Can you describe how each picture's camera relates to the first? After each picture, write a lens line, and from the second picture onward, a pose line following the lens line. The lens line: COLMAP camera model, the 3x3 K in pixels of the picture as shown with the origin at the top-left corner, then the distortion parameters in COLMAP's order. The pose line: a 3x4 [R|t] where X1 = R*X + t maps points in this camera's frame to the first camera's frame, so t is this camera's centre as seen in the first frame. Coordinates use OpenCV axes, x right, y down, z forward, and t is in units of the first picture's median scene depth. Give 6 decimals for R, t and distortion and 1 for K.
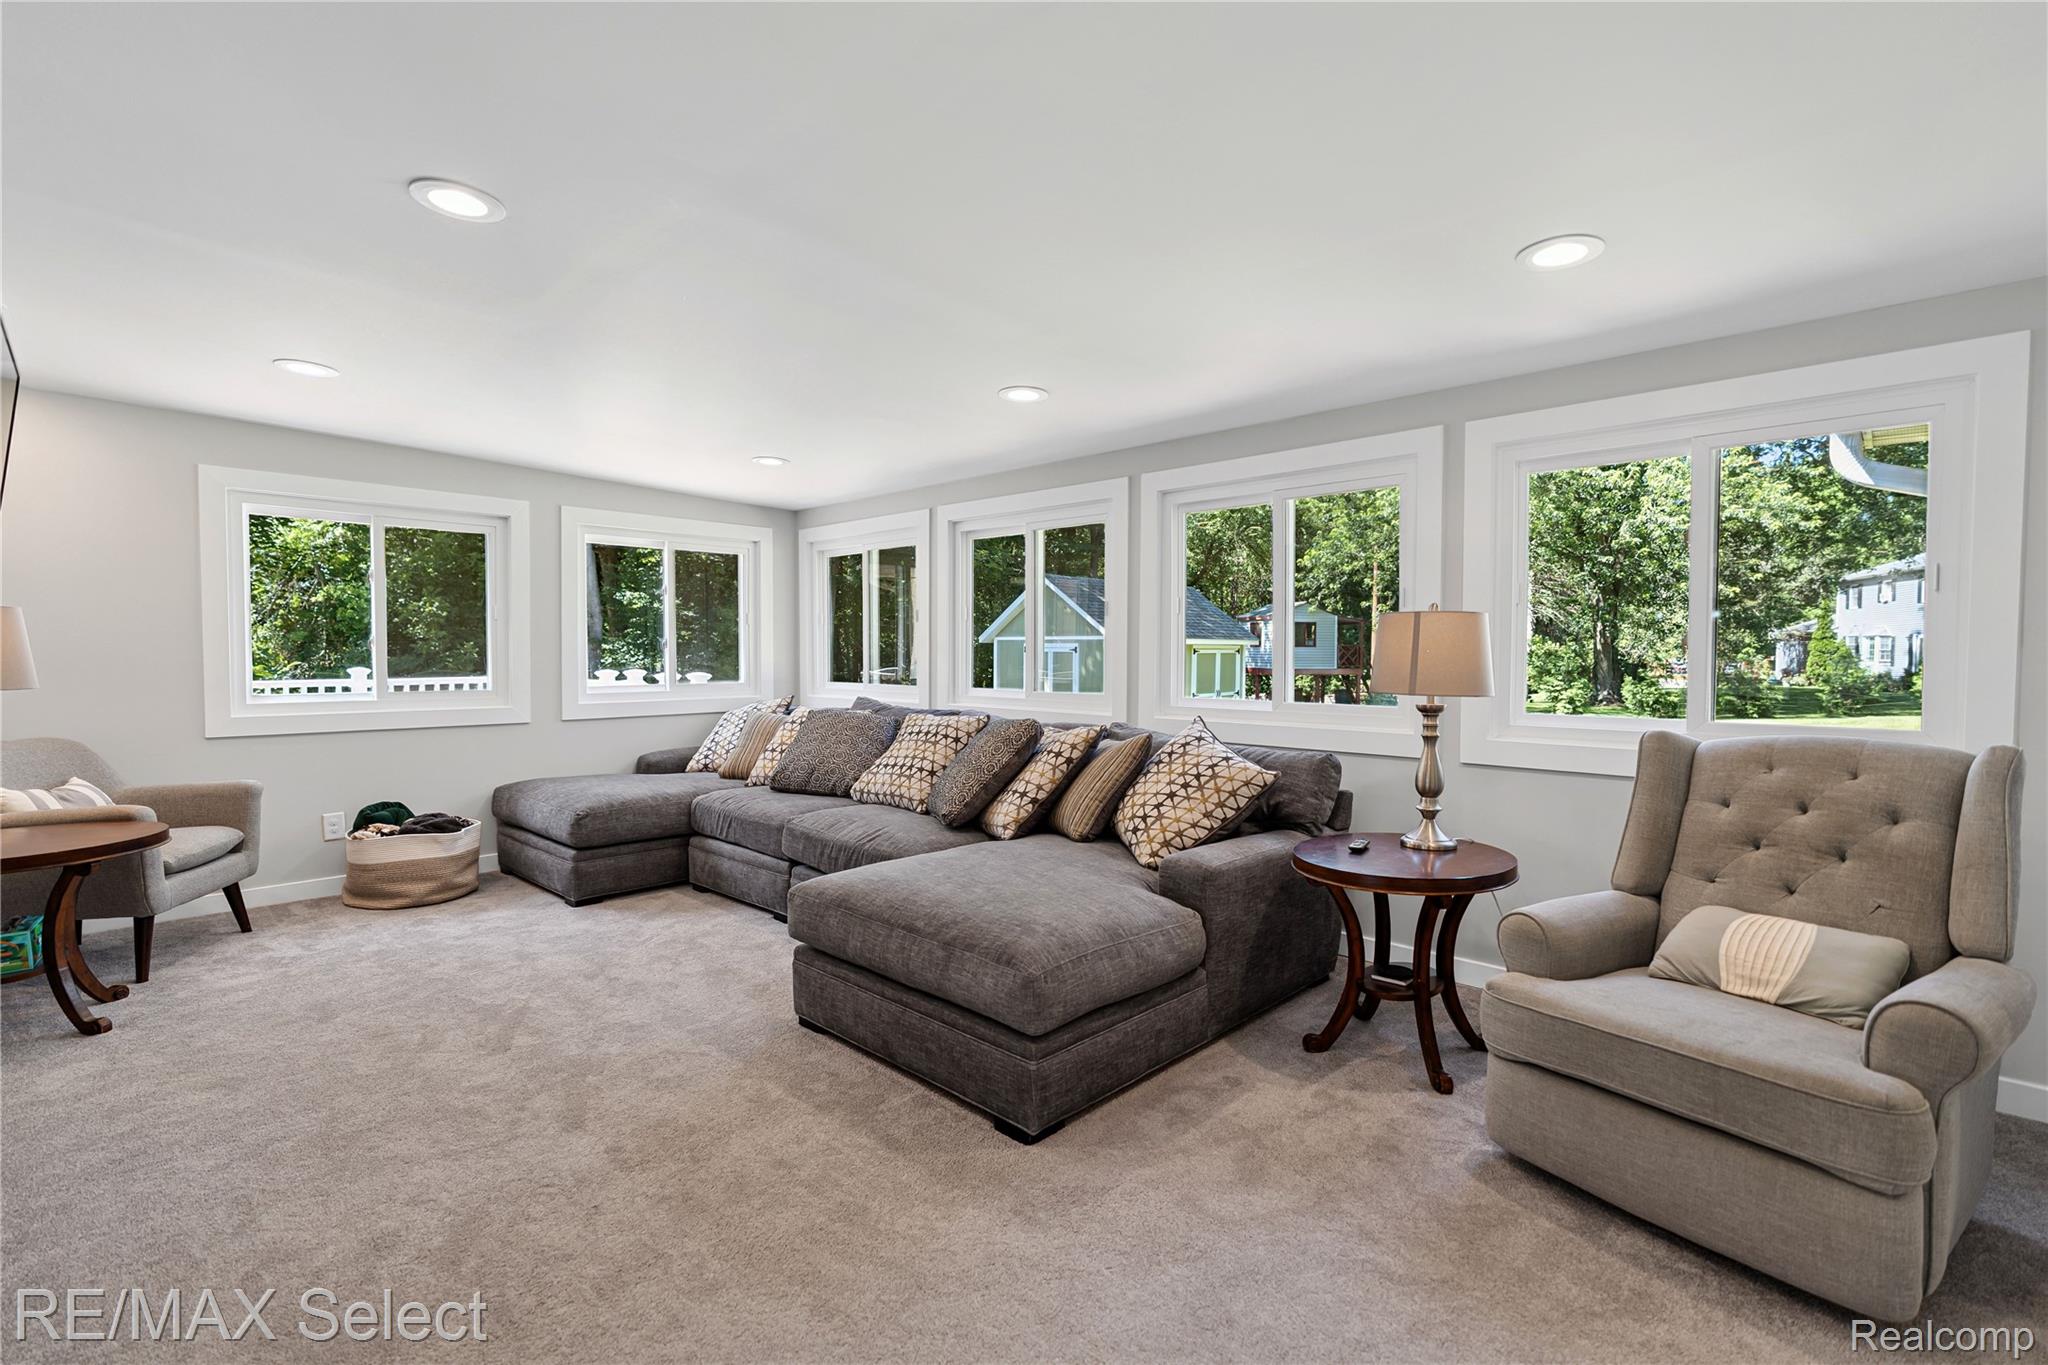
lens RADIAL K [[933.9, 0, 1033.7], [0, 933.9, 679.6], [0, 0, 1]] dist [-0.009335, 0.004424]
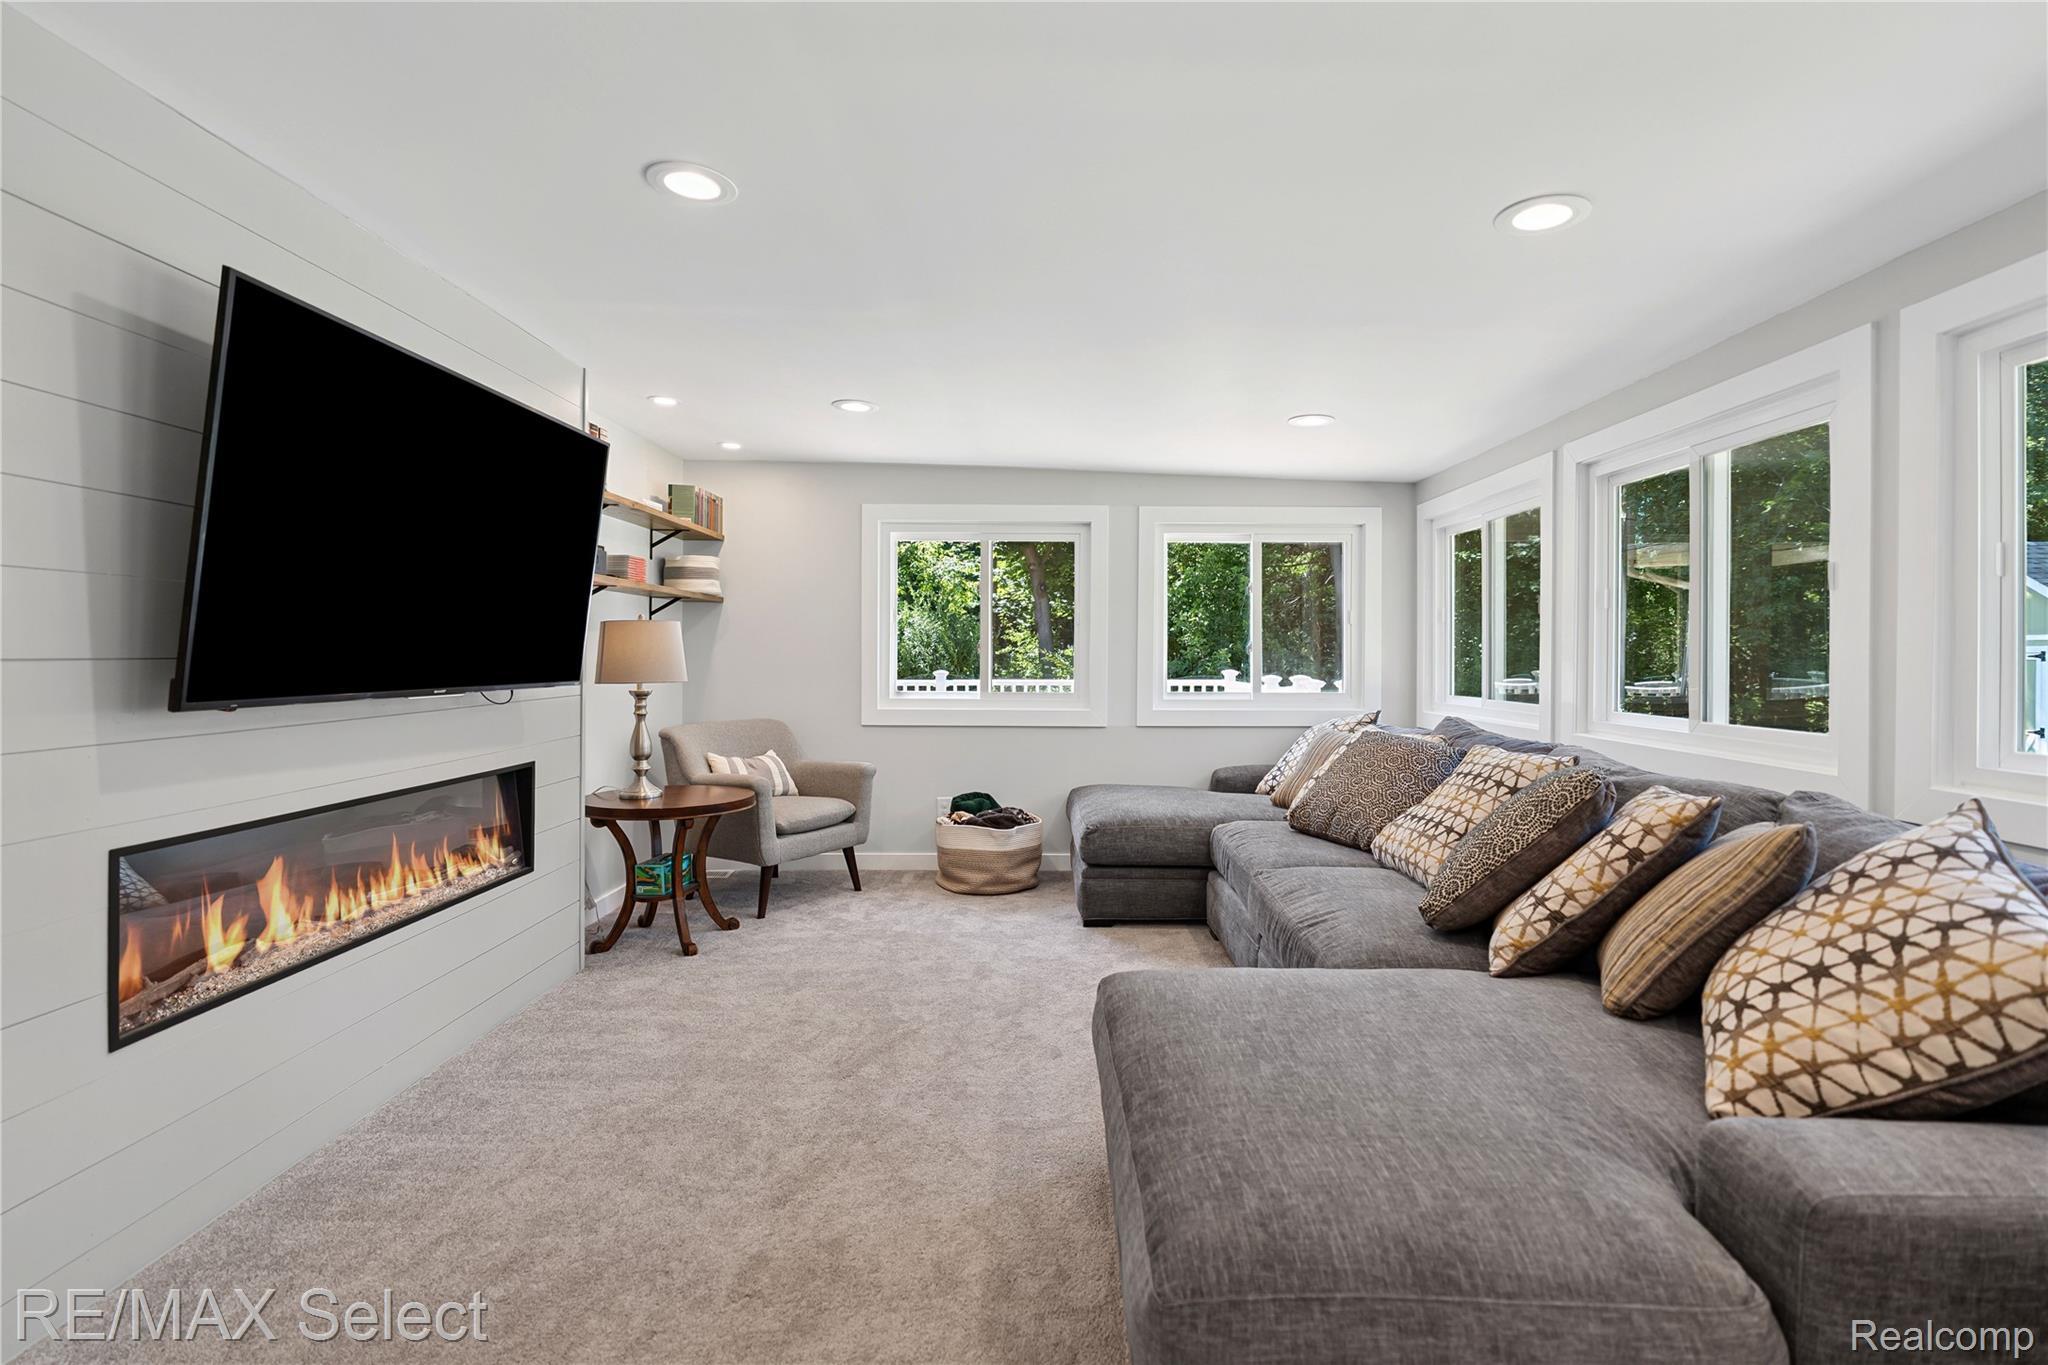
lens RADIAL K [[933.9, 0, 1043.0], [0, 933.9, 656.8], [0, 0, 1]] dist [-0.009335, 0.004424]
pose [[0.685192, 0.002003, -0.728360, 0.166628], [-0.024632, 0.999488, -0.020423, -0.007736], [0.727946, 0.031935, 0.684890, 0.316973]]
